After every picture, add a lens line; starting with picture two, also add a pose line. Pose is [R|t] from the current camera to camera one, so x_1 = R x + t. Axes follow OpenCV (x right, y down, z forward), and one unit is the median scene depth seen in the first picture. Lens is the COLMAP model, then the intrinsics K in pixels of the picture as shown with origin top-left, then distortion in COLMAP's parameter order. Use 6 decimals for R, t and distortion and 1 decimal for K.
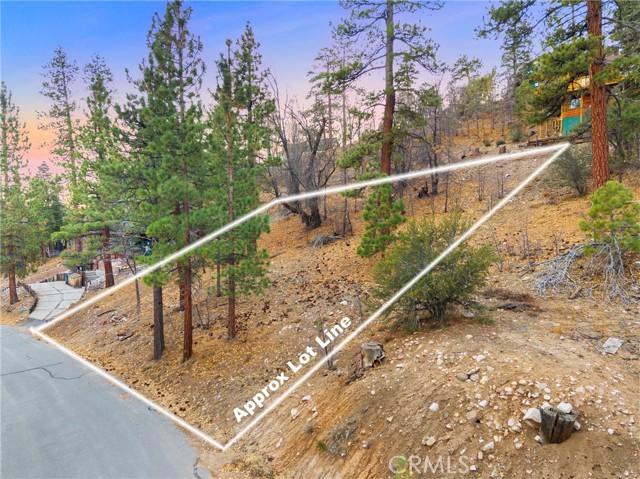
lens RADIAL K [[439.5, 0, 320.2], [0, 439.5, 239.2], [0, 0, 1]] dist [0.036427, -0.029418]
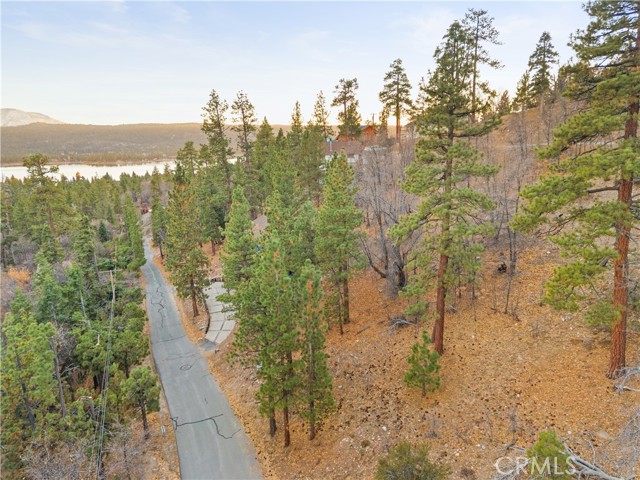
lens RADIAL K [[439.5, 0, 318.8], [0, 439.5, 240.0], [0, 0, 1]] dist [0.036427, -0.029418]
pose [[0.946361, 0.065941, -0.316310, 0.270873], [0.006189, 0.975075, 0.221789, -0.798607], [0.323051, -0.211850, 0.922365, -0.315250]]
